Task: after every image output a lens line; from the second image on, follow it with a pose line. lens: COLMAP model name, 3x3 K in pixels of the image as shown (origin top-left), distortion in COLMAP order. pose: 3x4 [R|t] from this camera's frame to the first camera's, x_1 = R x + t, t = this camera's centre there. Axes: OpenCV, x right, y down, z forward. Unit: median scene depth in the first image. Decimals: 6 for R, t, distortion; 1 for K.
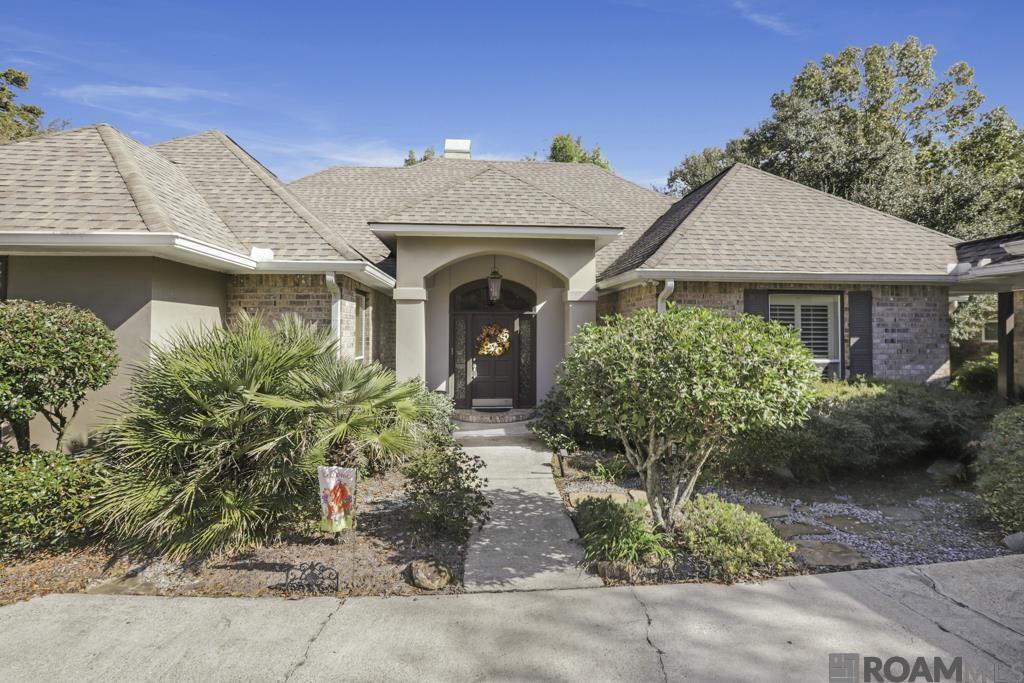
lens RADIAL K [[468.8, 0, 510.3], [0, 468.8, 333.6], [0, 0, 1]] dist [-0.056970, 0.023882]
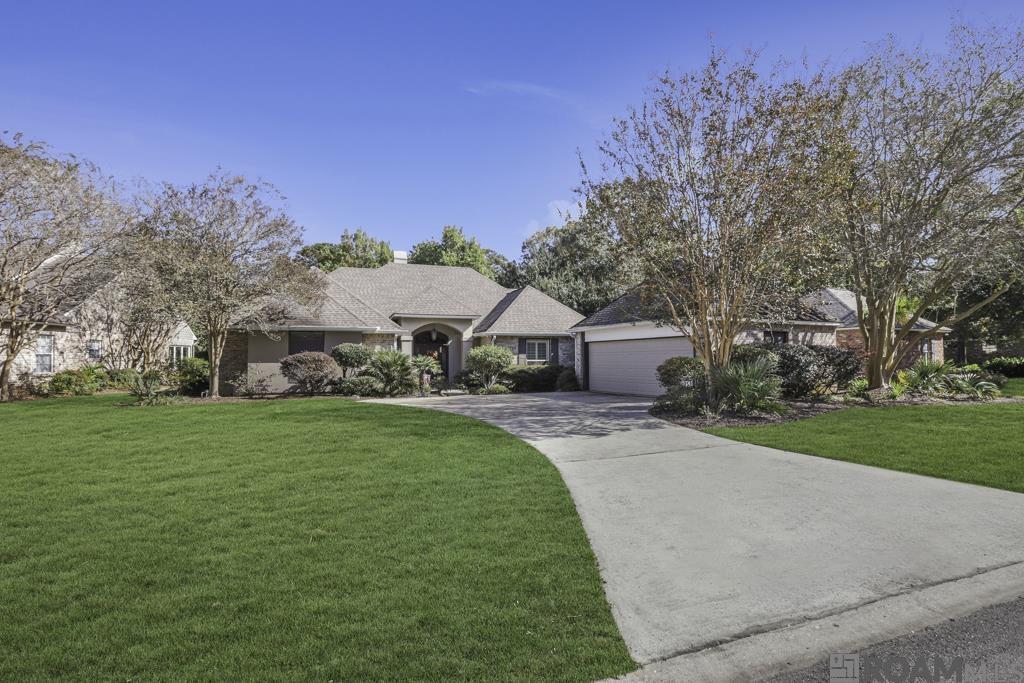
lens RADIAL K [[465.8, 0, 507.8], [0, 465.8, 355.0], [0, 0, 1]] dist [-0.051466, 0.025233]
pose [[0.966492, -0.002704, 0.256684, -0.343857], [0.005475, 0.999934, -0.010081, 0.046911], [-0.256640, 0.011148, 0.966443, -1.827422]]
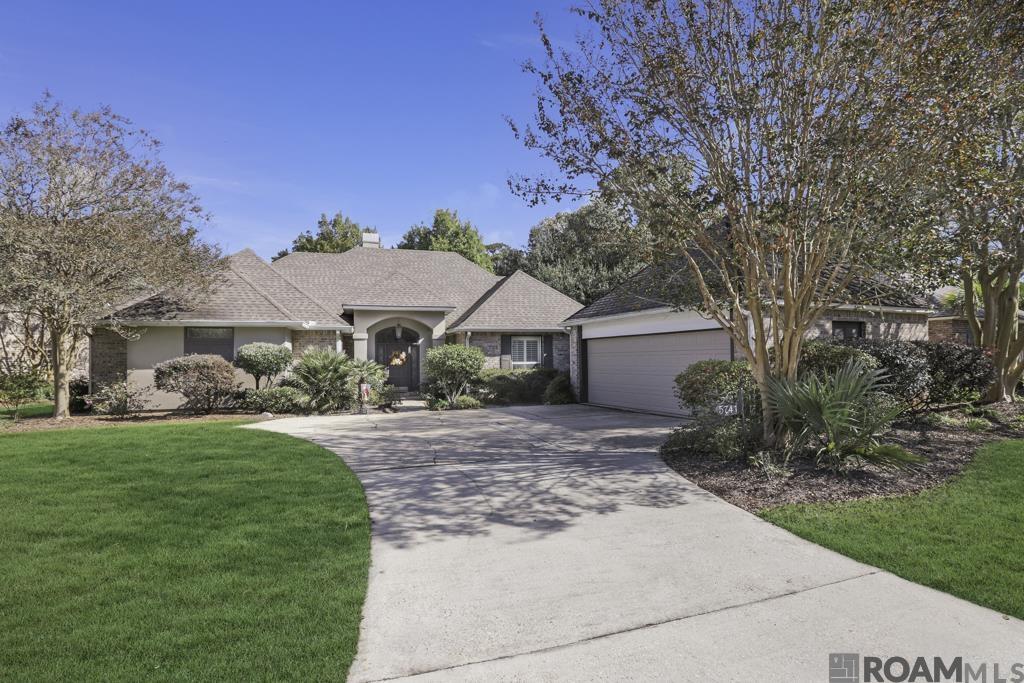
lens RADIAL K [[475.5, 0, 510.7], [0, 475.5, 358.0], [0, 0, 1]] dist [-0.028660, 0.000047]
pose [[0.974735, -0.011212, 0.223083, -0.023138], [0.011935, 0.999927, -0.001896, 0.032245], [-0.223045, 0.004510, 0.974798, -1.352530]]
